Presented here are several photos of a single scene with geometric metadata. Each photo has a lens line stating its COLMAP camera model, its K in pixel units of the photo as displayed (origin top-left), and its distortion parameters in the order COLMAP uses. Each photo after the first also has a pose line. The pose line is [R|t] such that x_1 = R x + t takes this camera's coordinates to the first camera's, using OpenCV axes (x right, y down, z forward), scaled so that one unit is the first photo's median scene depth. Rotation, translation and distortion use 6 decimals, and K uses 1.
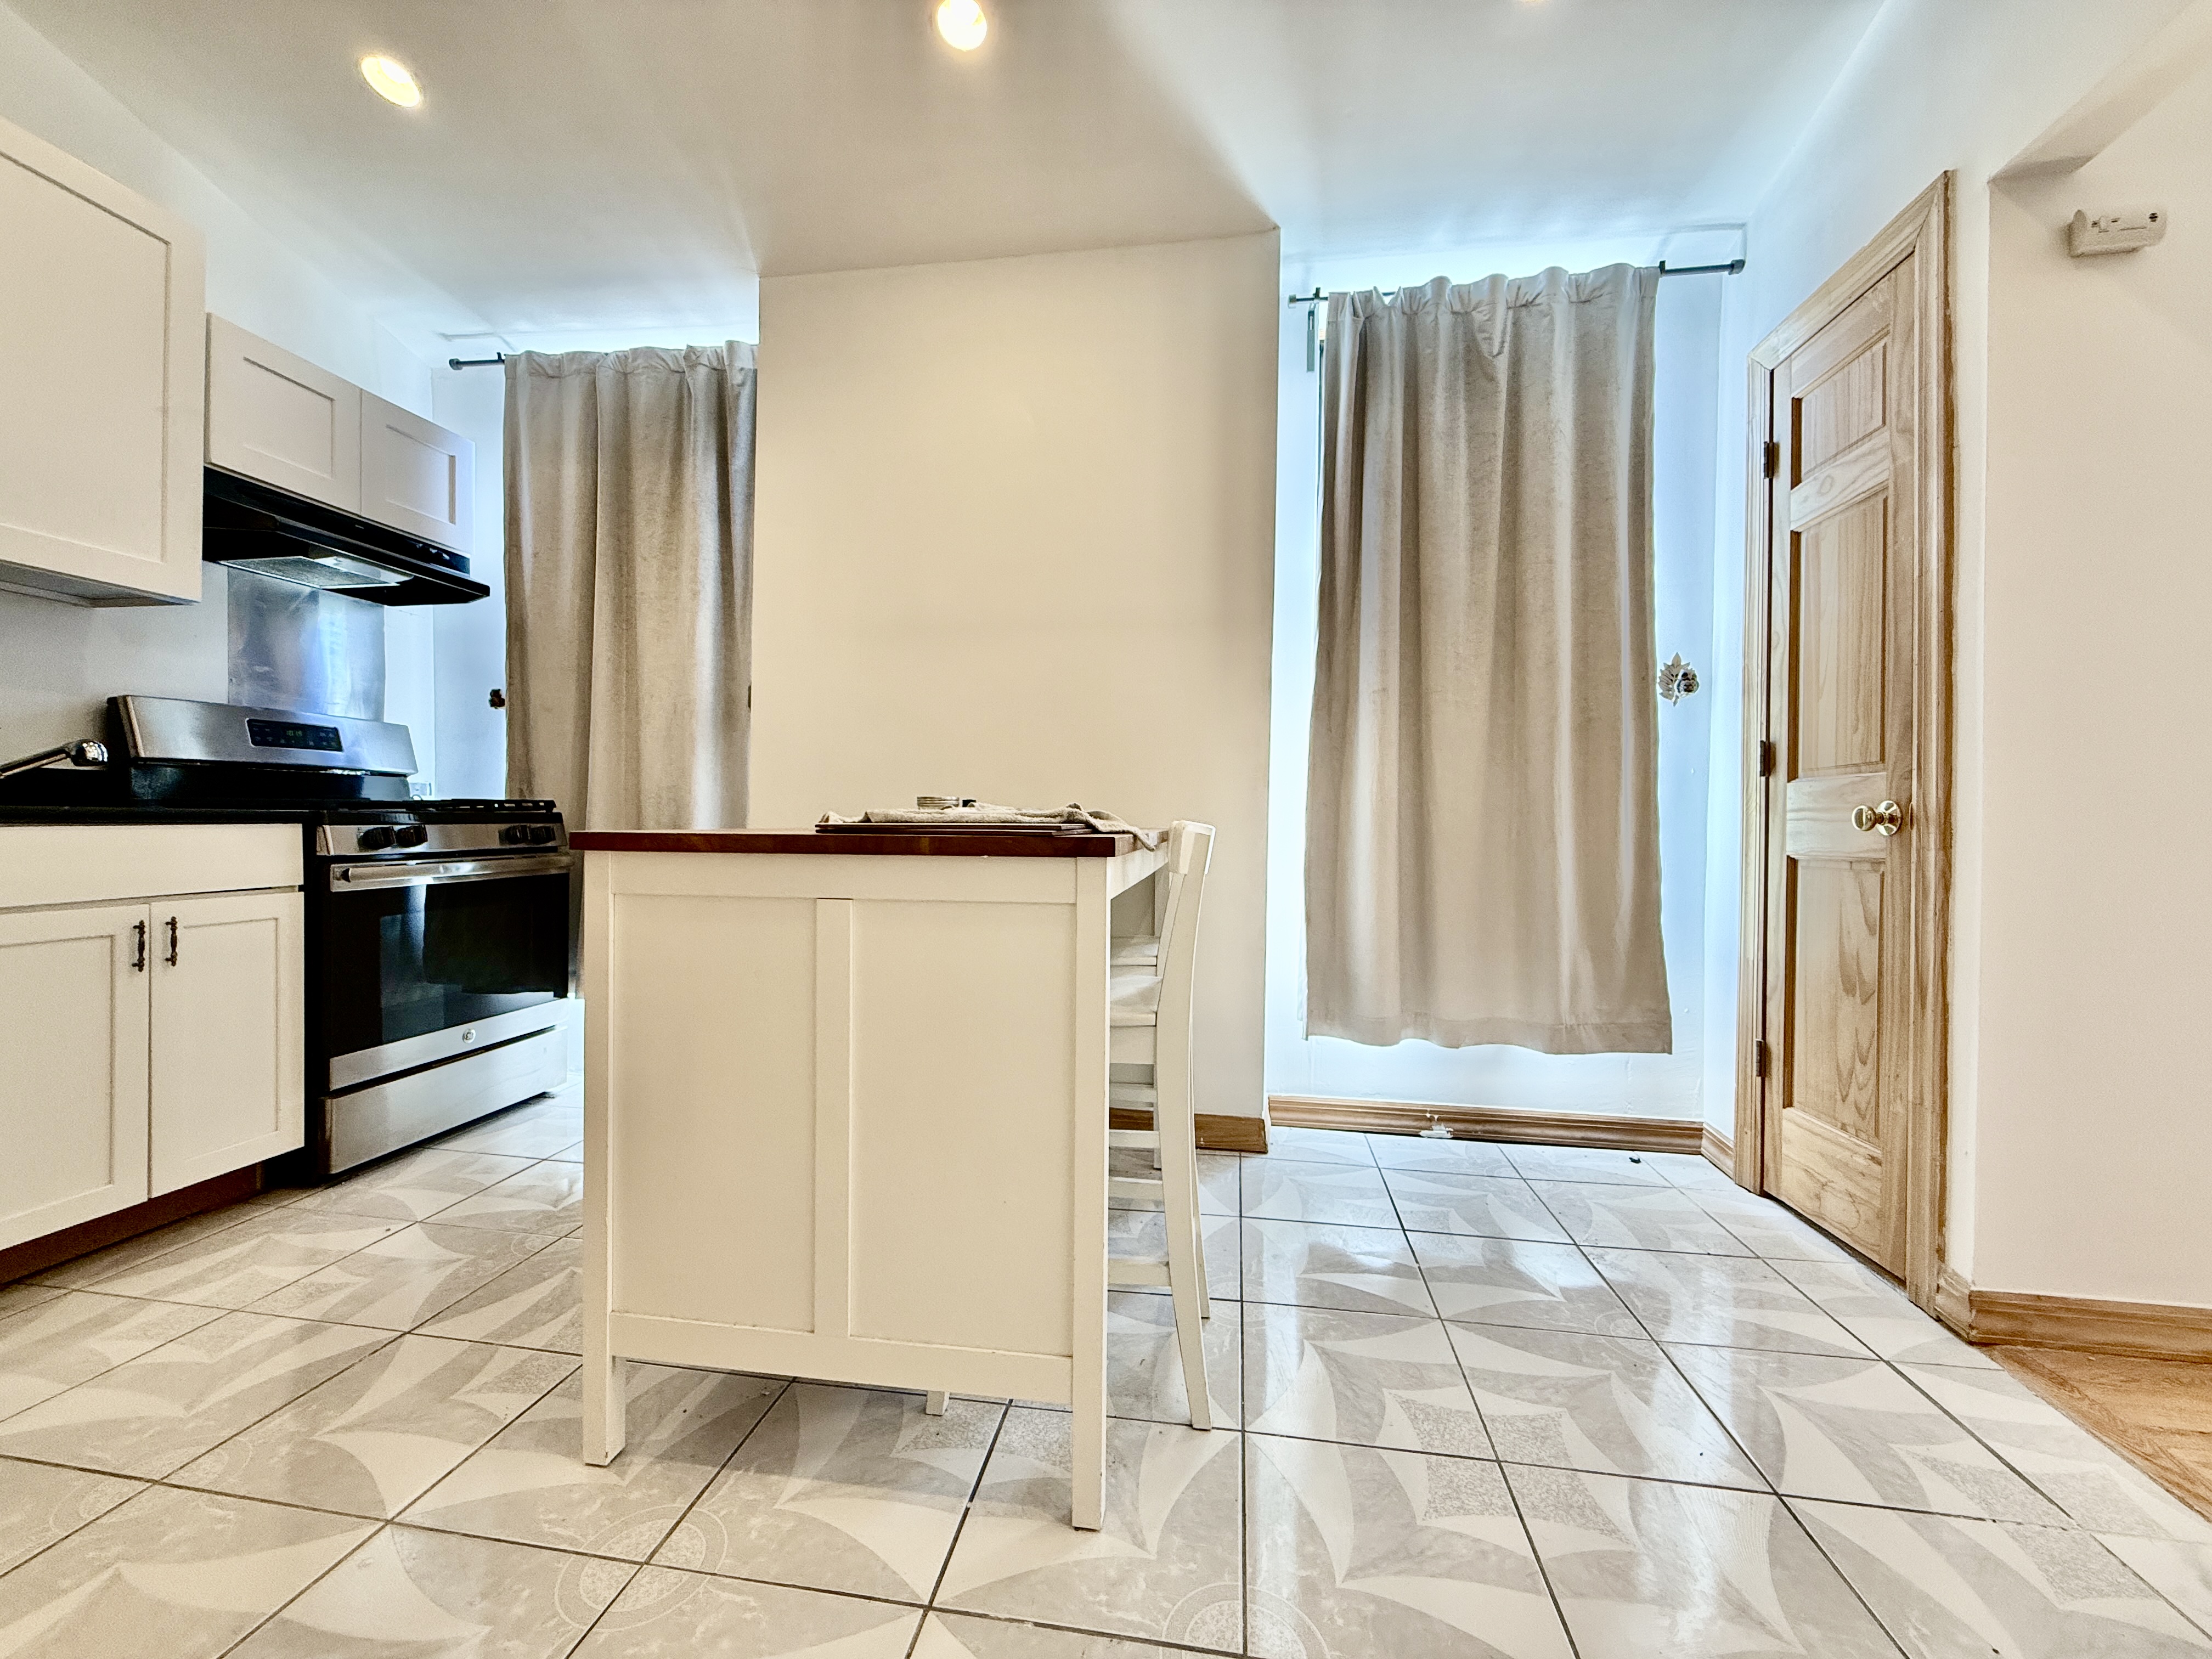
lens RADIAL K [[888.5, 0, 1106.0], [0, 888.5, 829.5], [0, 0, 1]] dist [0.000005, -0.000270]
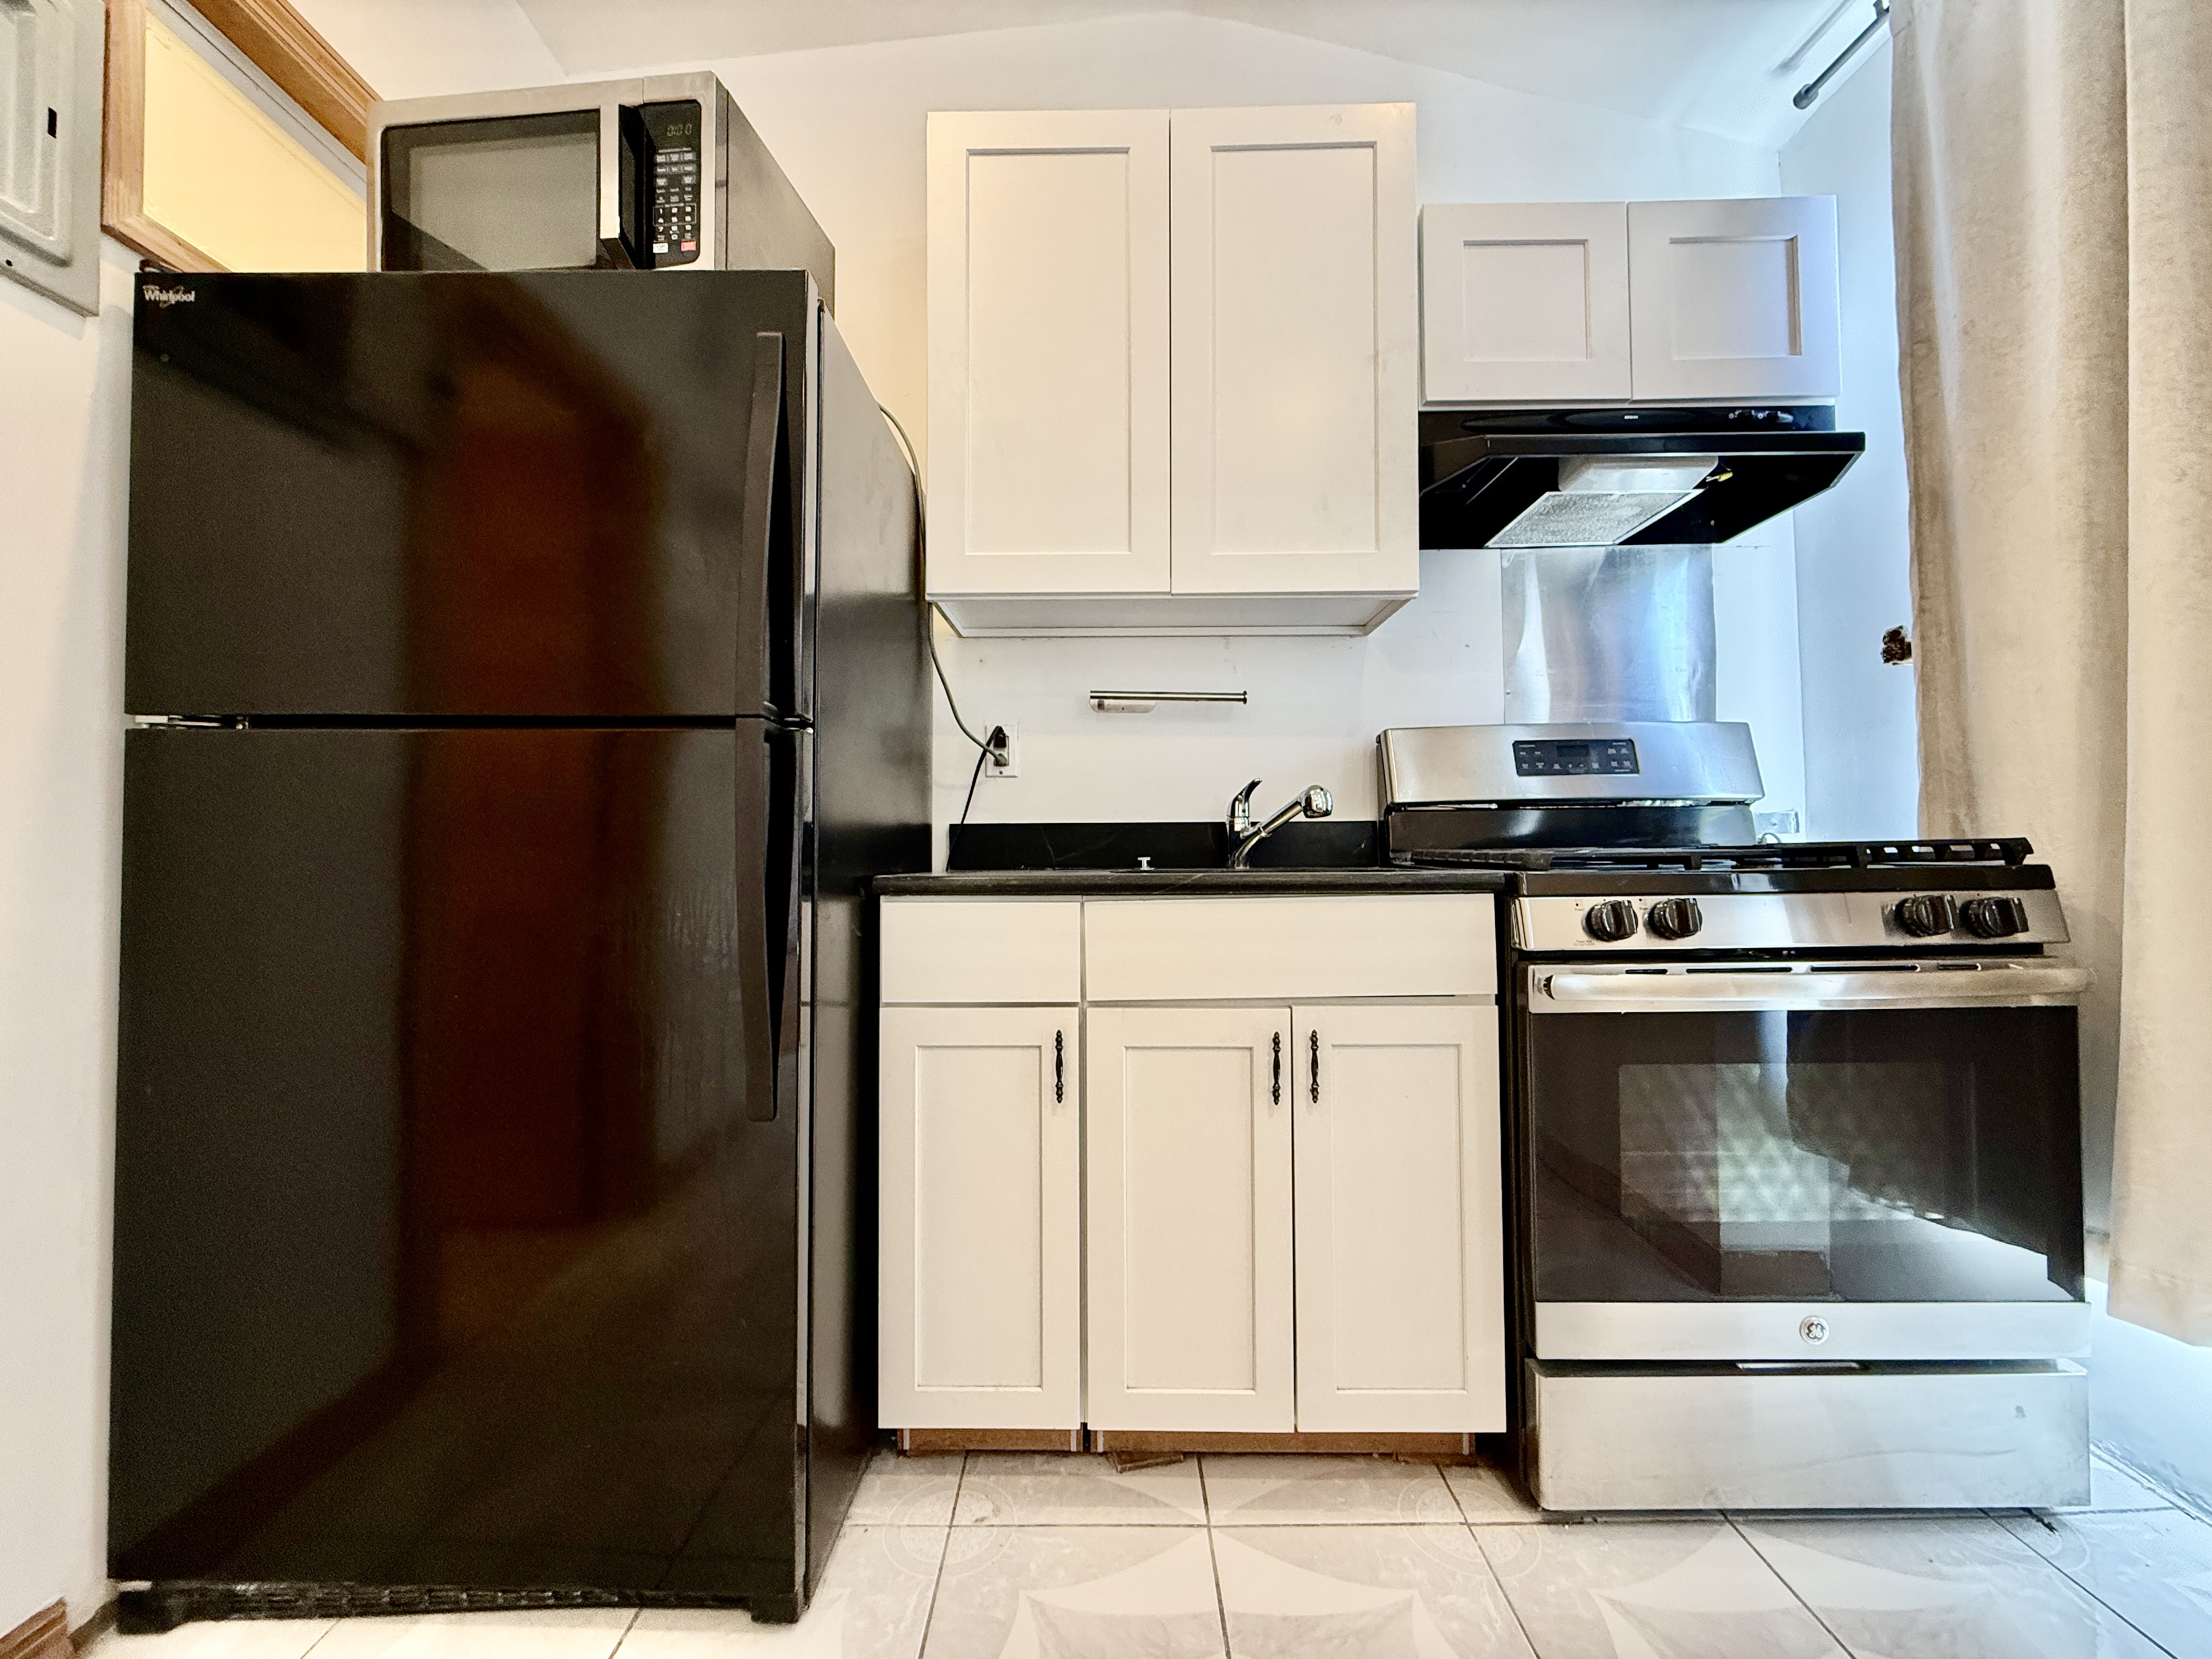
lens RADIAL K [[891.2, 0, 1100.1], [0, 891.2, 826.3], [0, 0, 1]] dist [-0.001446, -0.000336]
pose [[0.143095, -0.037385, -0.989003, -0.255842], [0.002563, 0.999297, -0.037403, -0.024064], [0.989706, 0.002817, 0.143091, 0.495305]]
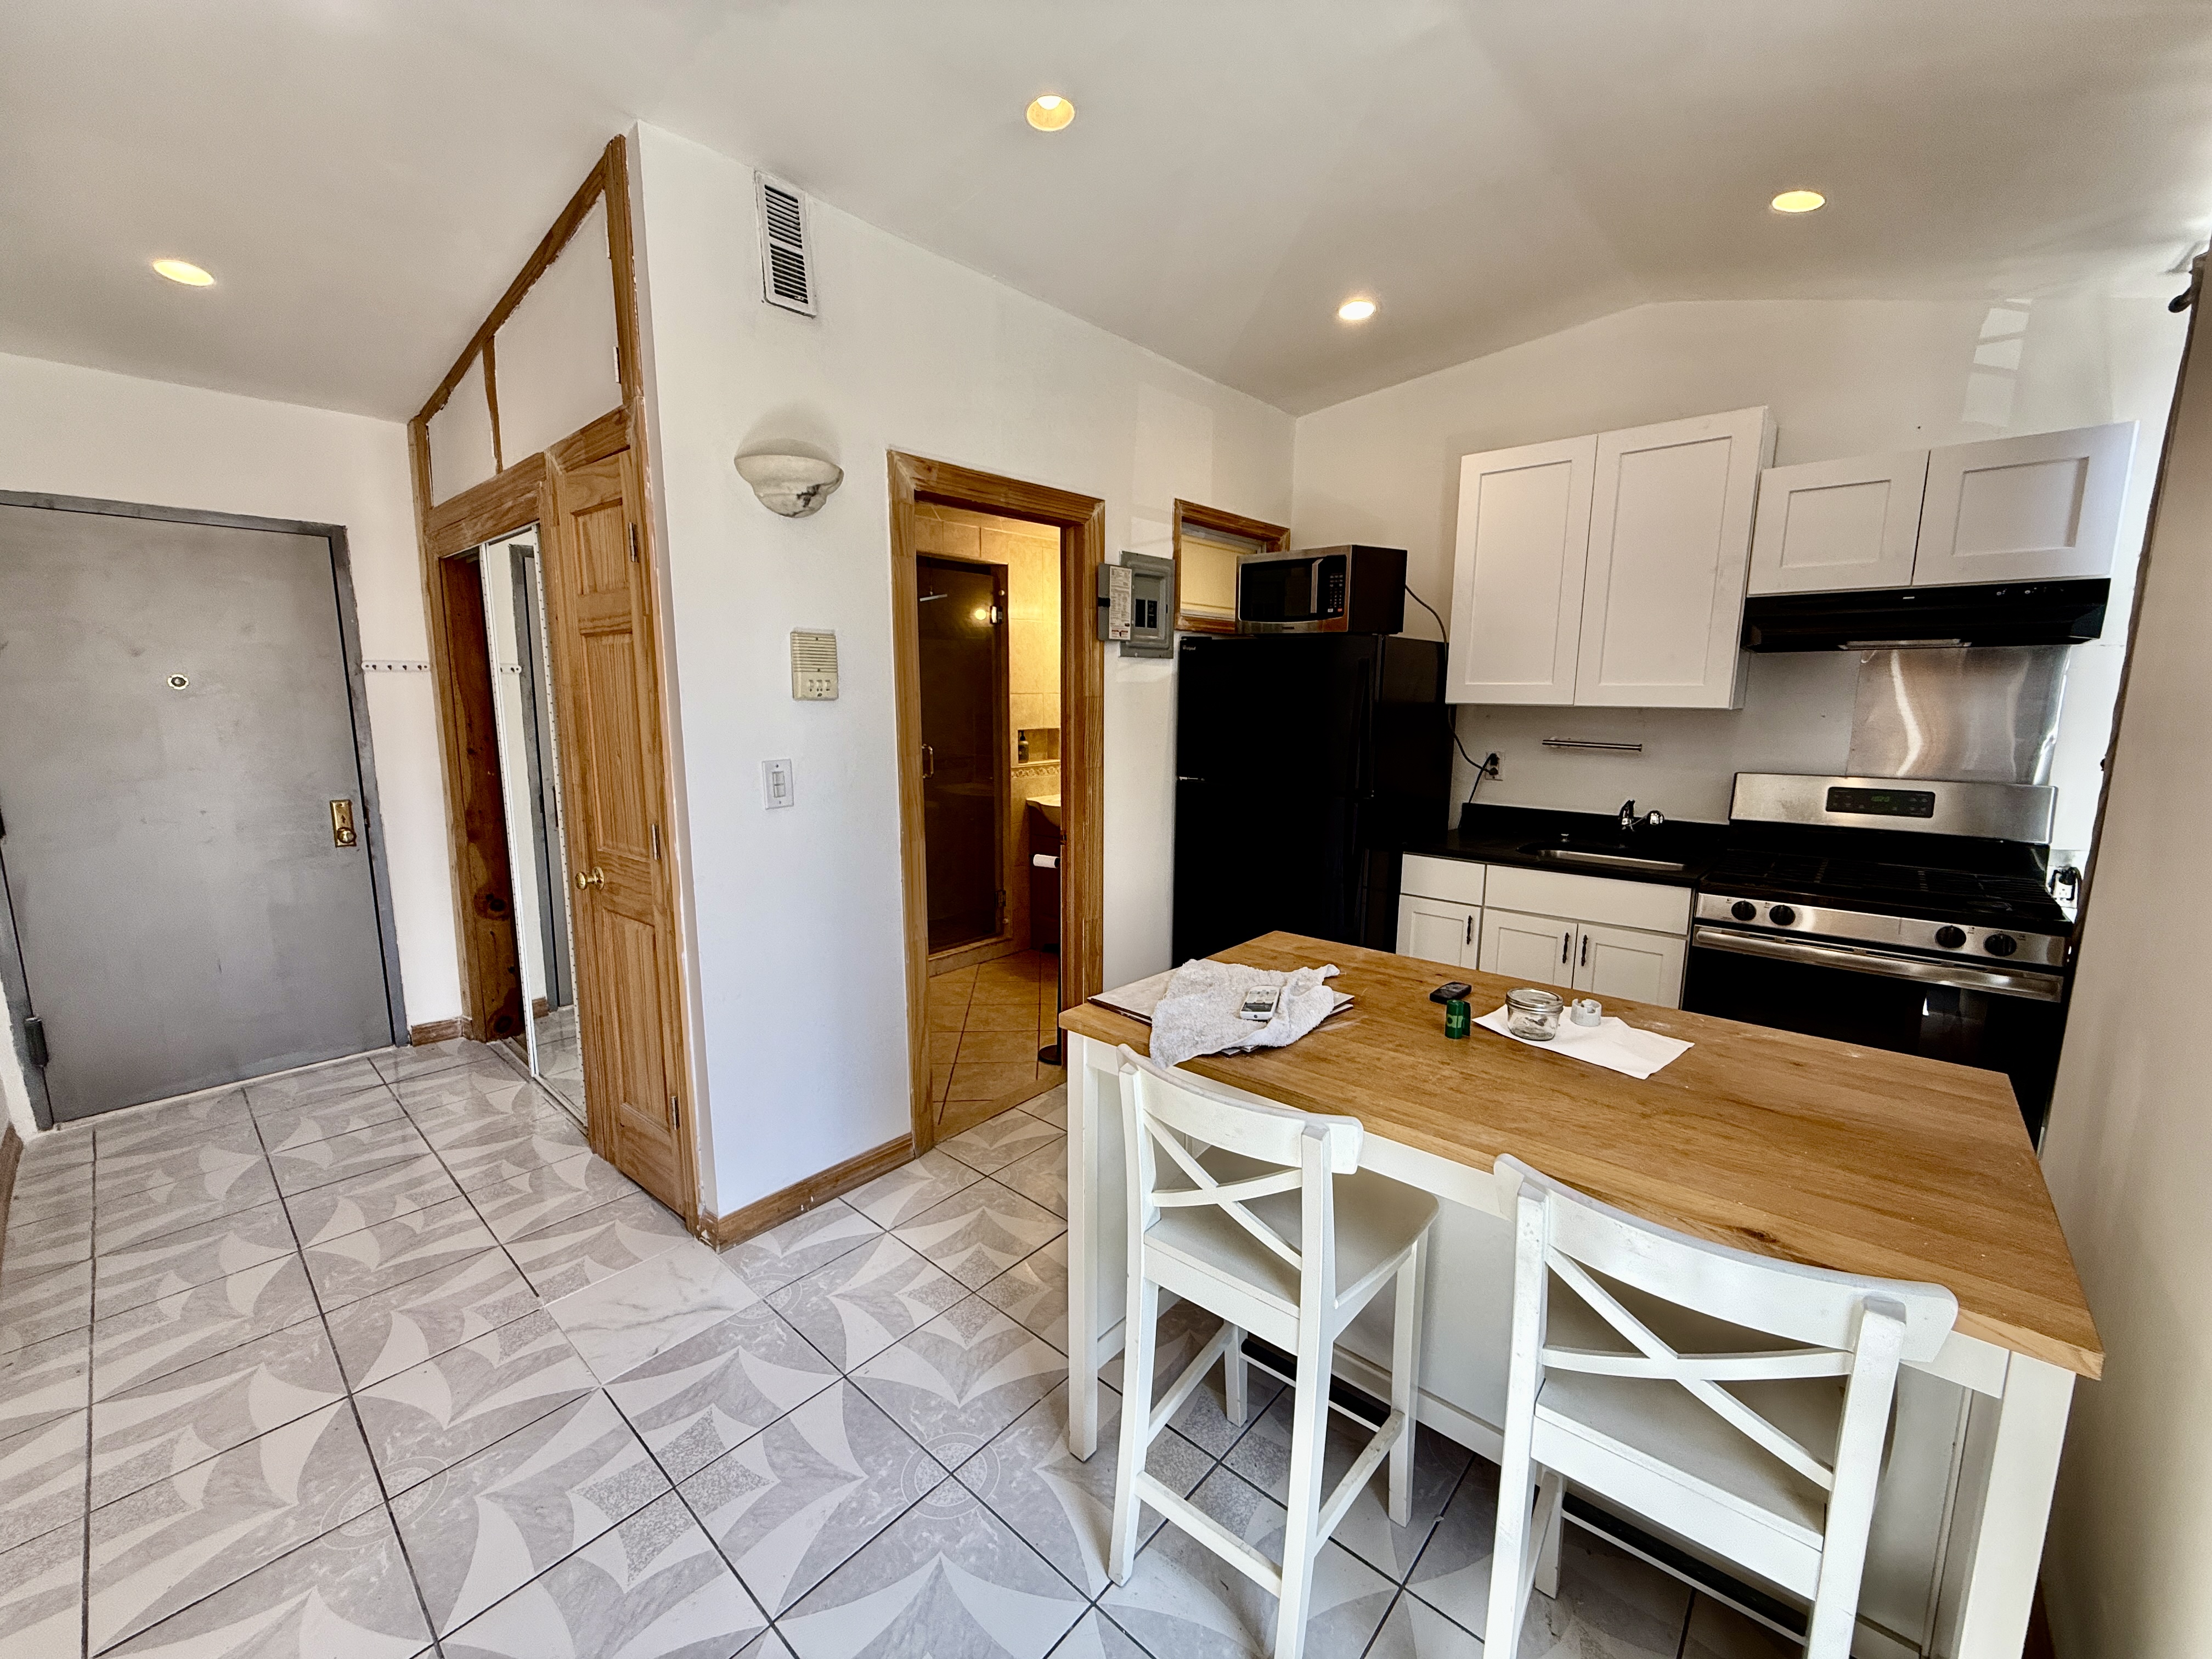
lens RADIAL K [[888.5, 0, 1106.0], [0, 888.5, 829.5], [0, 0, 1]] dist [0.000005, -0.000270]
pose [[-0.541002, 0.111950, -0.833537, 0.456954], [-0.018685, 0.989256, 0.144991, -0.198417], [0.840814, 0.094015, -0.533098, 0.745303]]
